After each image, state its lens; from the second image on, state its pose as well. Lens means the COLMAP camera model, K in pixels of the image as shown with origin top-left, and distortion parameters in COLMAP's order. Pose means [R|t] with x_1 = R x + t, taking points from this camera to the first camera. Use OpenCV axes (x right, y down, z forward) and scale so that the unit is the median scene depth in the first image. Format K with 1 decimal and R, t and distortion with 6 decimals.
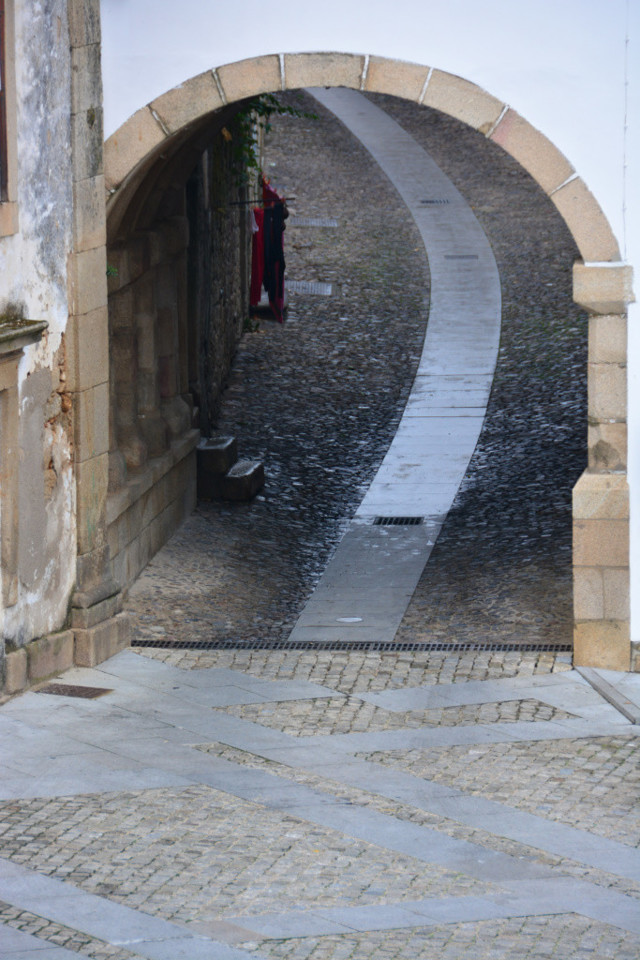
lens RADIAL K [[5535.6, 0, 320.0], [0, 5535.6, 480.0], [0, 0, 1]] dist [0.165383, -1.846654]
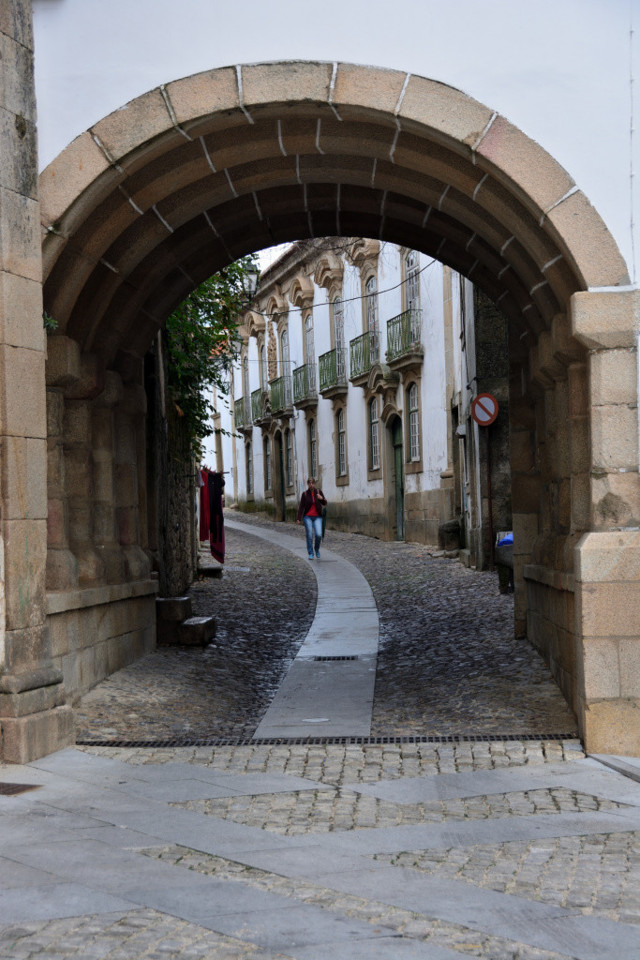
lens RADIAL K [[2157.5, 0, 335.2], [0, 2157.5, 480.5], [0, 0, 1]] dist [-0.006403, -0.048450]
pose [[0.998368, -0.015102, 0.055075, -0.011507], [0.022293, 0.990948, -0.132386, 0.035287], [-0.052577, 0.133398, 0.989667, 0.665923]]
